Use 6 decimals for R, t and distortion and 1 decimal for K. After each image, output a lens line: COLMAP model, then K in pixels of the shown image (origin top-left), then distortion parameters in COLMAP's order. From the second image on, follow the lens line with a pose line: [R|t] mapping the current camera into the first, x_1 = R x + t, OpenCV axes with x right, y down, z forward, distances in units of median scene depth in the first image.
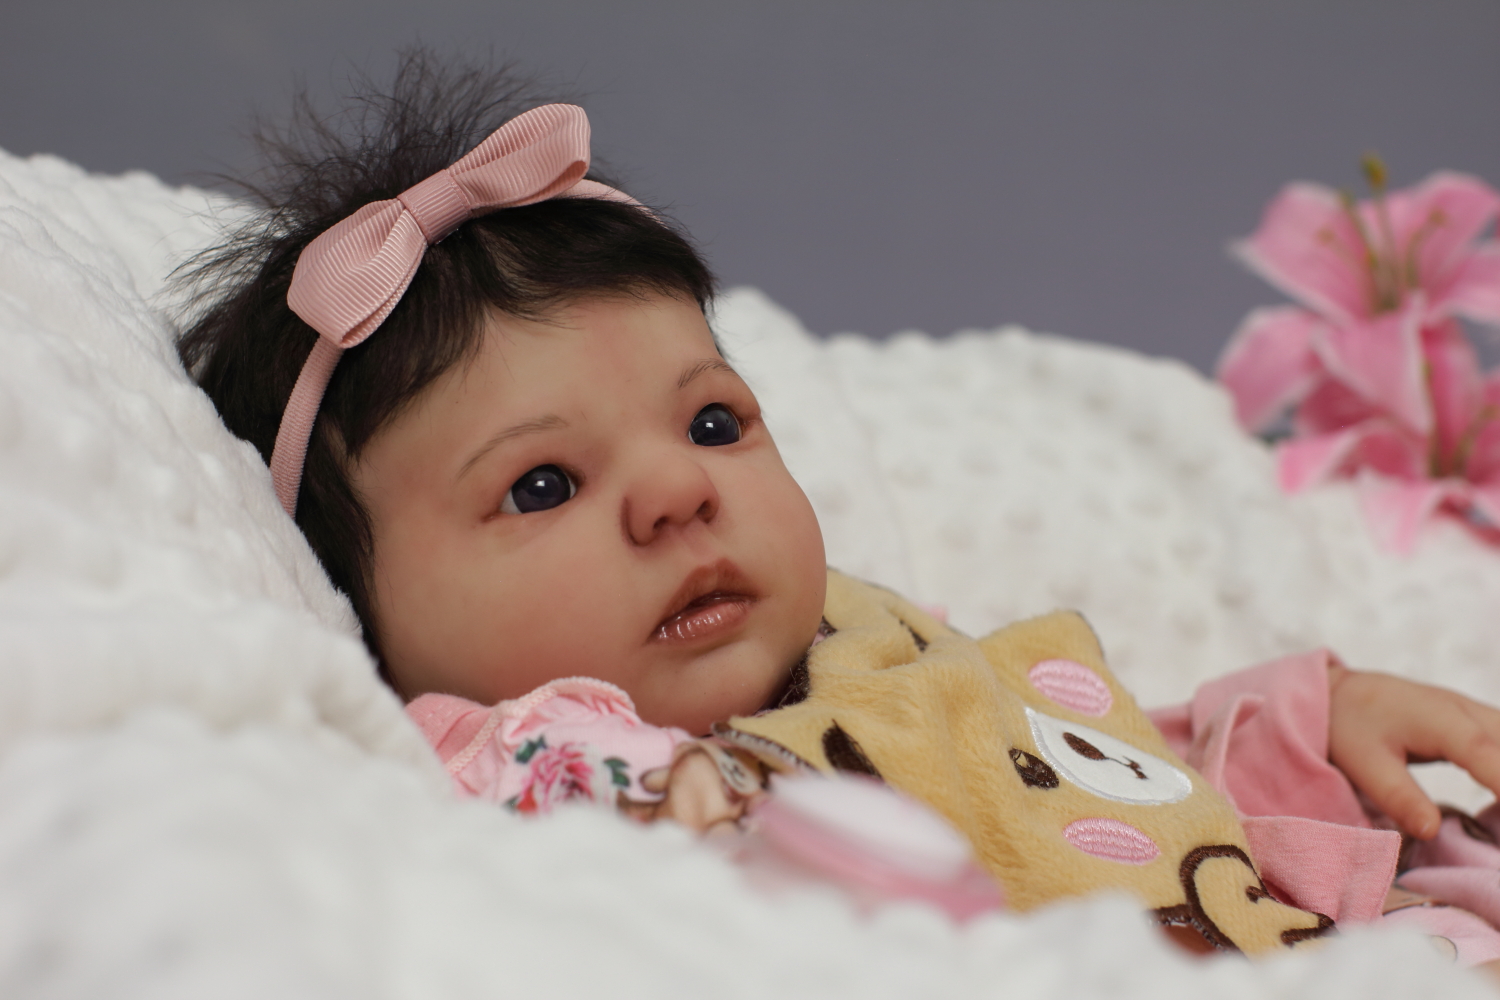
lens RADIAL K [[3429.2, 0, 749.4], [0, 3429.2, 460.4], [0, 0, 1]] dist [-0.165605, 0.000000]
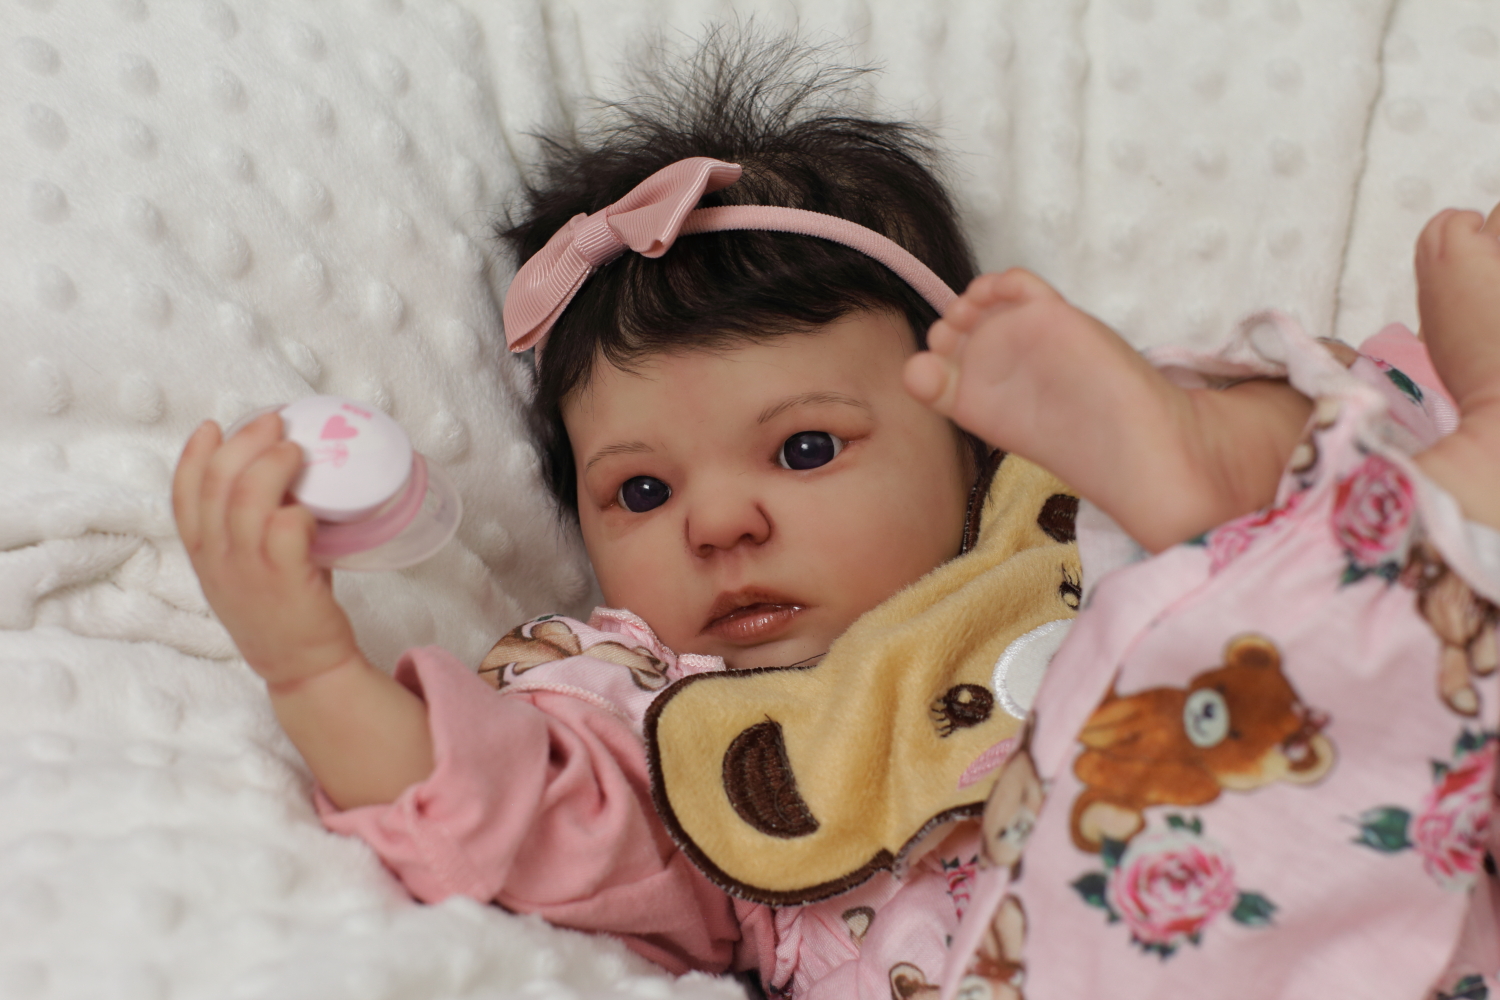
lens RADIAL K [[3429.2, 0, 708.2], [0, 3429.2, 462.5], [0, 0, 1]] dist [-0.165605, 0.000000]
pose [[0.739817, 0.233727, -0.630906, 0.723468], [0.040271, 0.920656, 0.388291, -0.474106], [0.671601, -0.312672, 0.671705, 0.200489]]
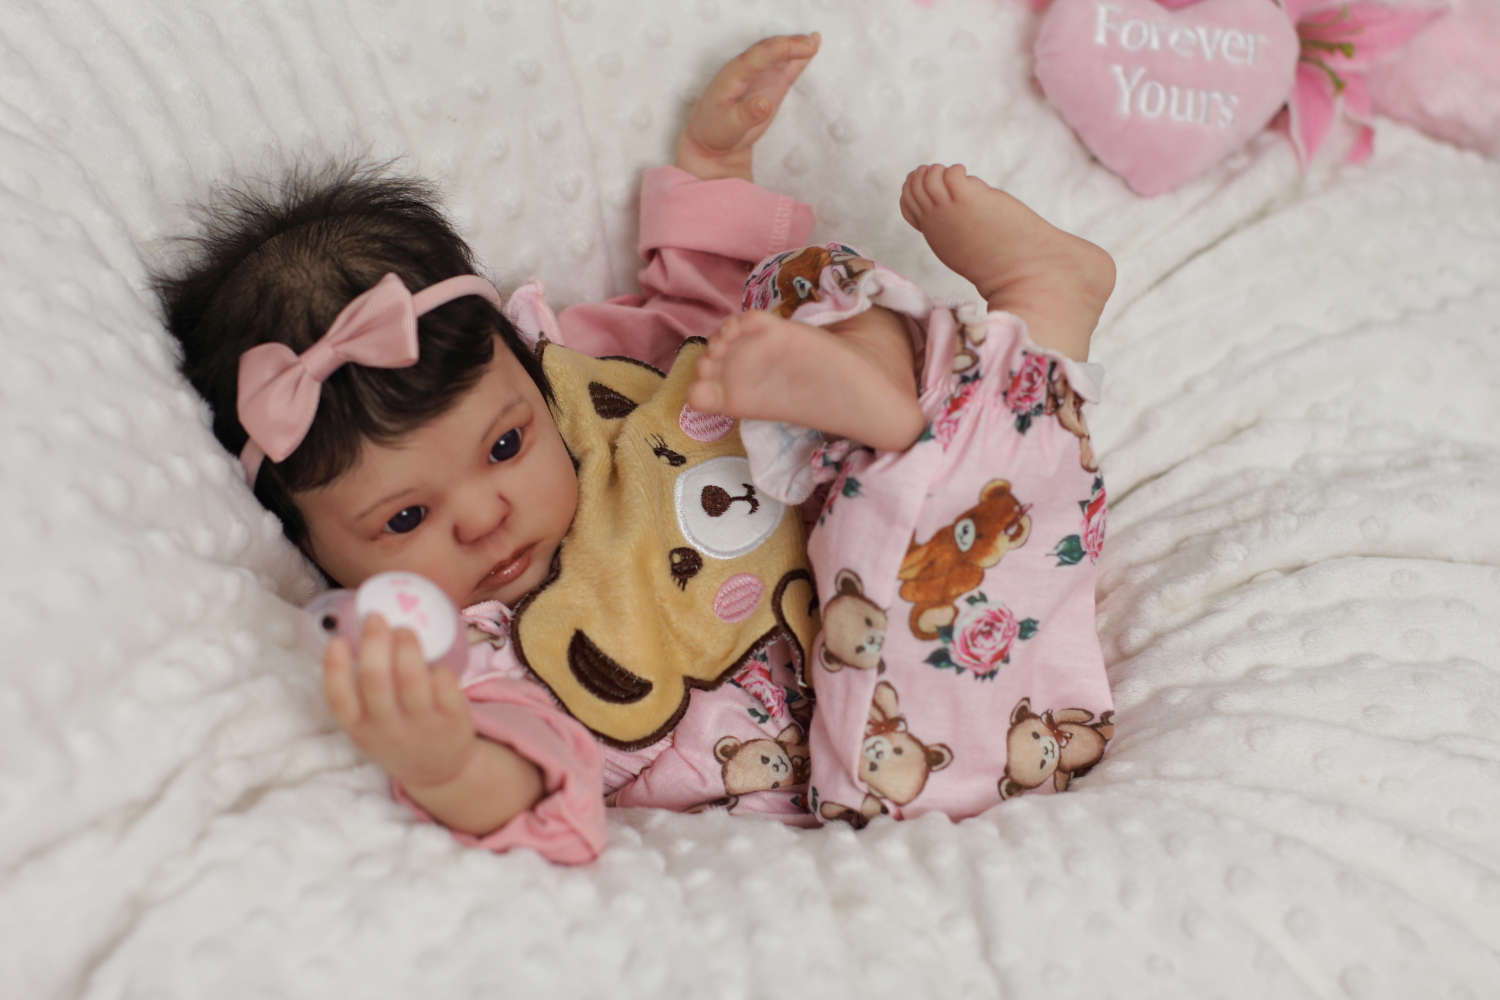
lens RADIAL K [[3429.2, 0, 763.5], [0, 3429.2, 493.7], [0, 0, 1]] dist [-0.165605, 0.000000]
pose [[0.998683, -0.038341, 0.034085, 0.058609], [0.007464, 0.765928, 0.642883, -1.081052], [-0.050755, -0.641782, 0.765206, -0.287764]]
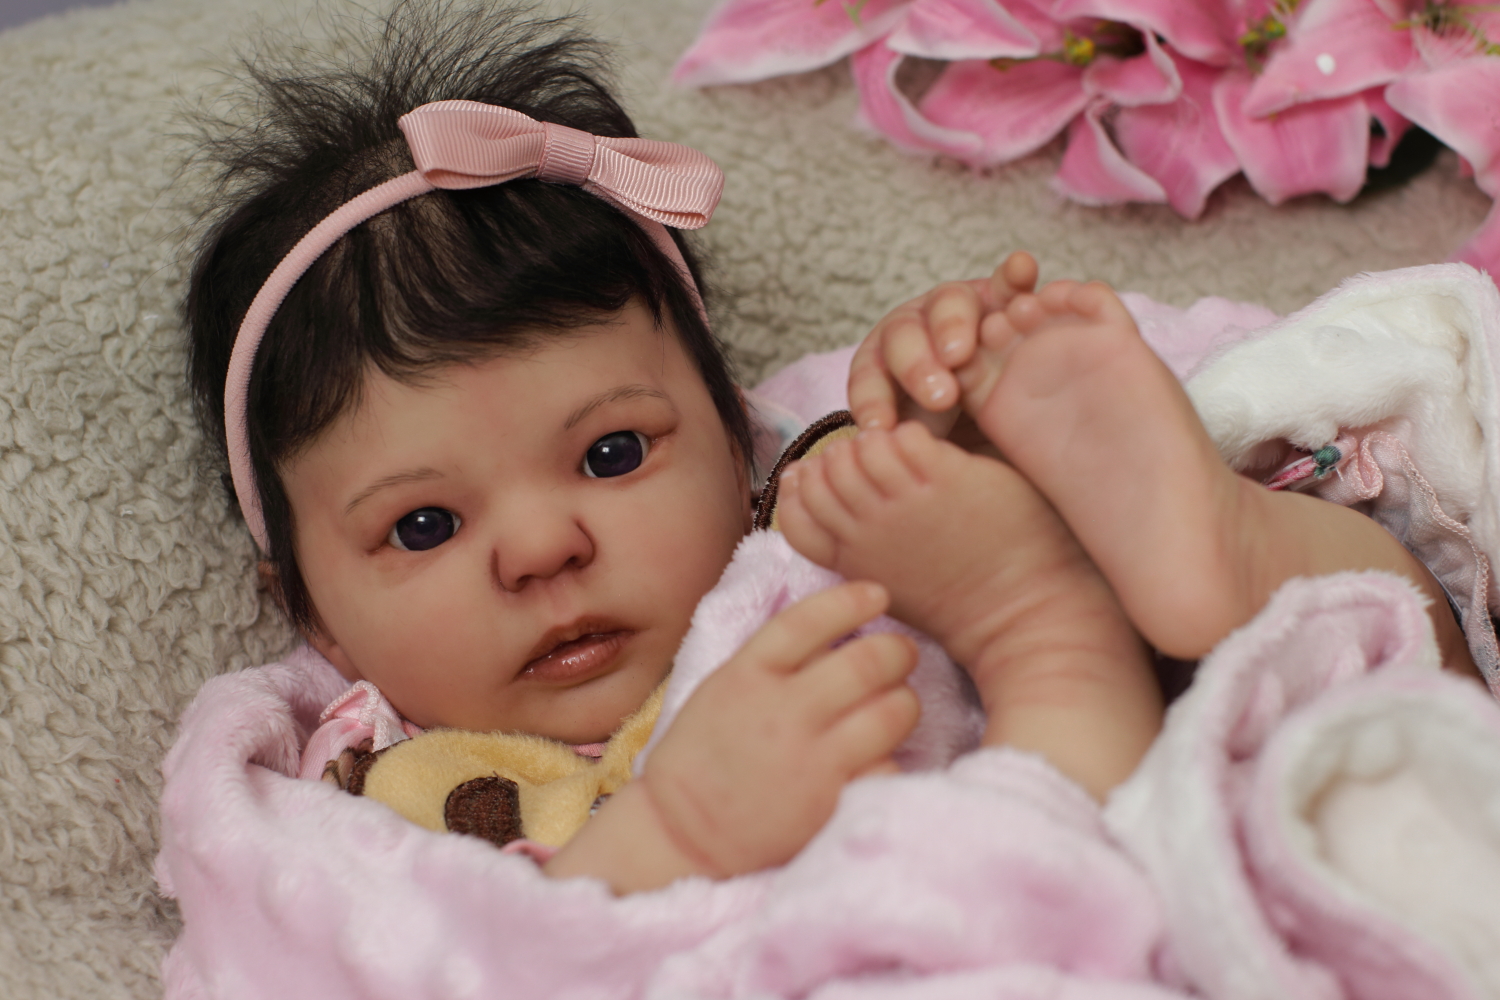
lens RADIAL K [[3429.2, 0, 741.4], [0, 3429.2, 491.2], [0, 0, 1]] dist [-0.165605, 0.000000]
pose [[0.948864, 0.126898, -0.289058, 0.332042], [-0.001865, 0.917887, 0.396837, -0.416693], [0.315680, -0.376005, 0.871187, 0.124702]]
